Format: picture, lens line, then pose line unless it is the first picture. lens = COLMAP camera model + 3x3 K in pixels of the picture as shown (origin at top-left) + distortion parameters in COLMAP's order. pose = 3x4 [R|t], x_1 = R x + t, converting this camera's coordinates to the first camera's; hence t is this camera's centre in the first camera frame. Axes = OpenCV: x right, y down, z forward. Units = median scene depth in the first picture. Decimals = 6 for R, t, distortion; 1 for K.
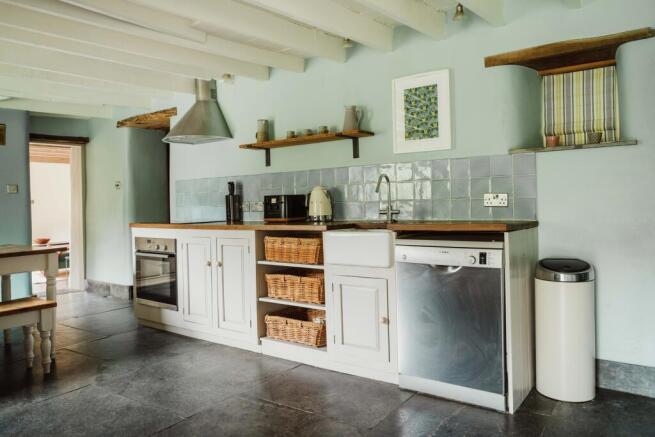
lens RADIAL K [[487.2, 0, 328.2], [0, 487.2, 200.1], [0, 0, 1]] dist [-0.007274, -0.002131]
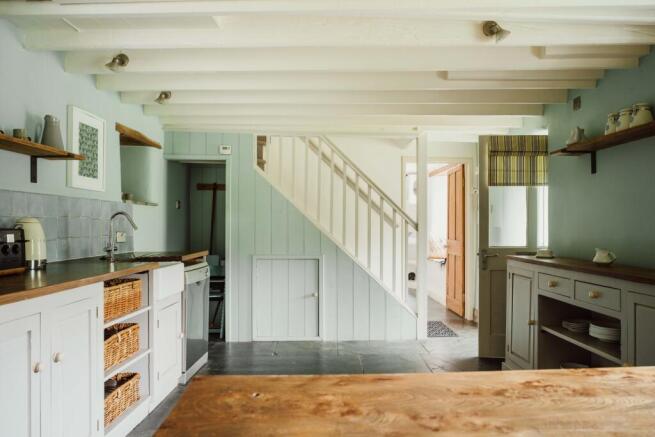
lens RADIAL K [[483.0, 0, 331.9], [0, 483.0, 227.1], [0, 0, 1]] dist [-0.005915, -0.000464]
pose [[-0.579139, 0.021544, 0.814944, -0.916335], [0.008249, 0.999754, -0.020568, 0.003300], [-0.815187, -0.005190, -0.579174, 1.166860]]
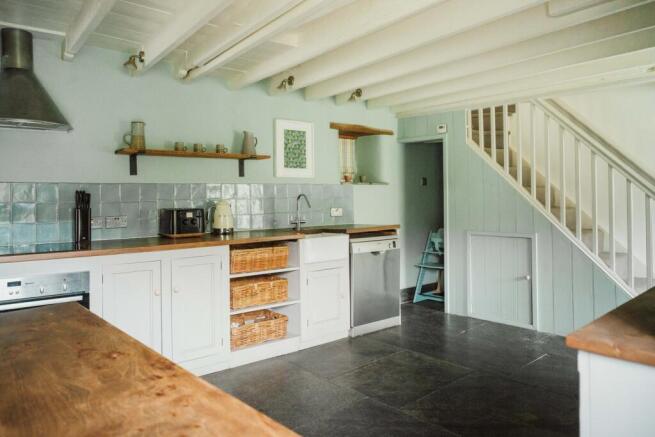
lens RADIAL K [[461.4, 0, 324.4], [0, 461.4, 196.5], [0, 0, 1]] dist [-0.005647, -0.000345]
pose [[0.257408, 0.022788, 0.966034, -1.043436], [0.003515, 0.999693, -0.024519, -0.013363], [-0.966296, 0.009707, 0.257249, 0.585919]]
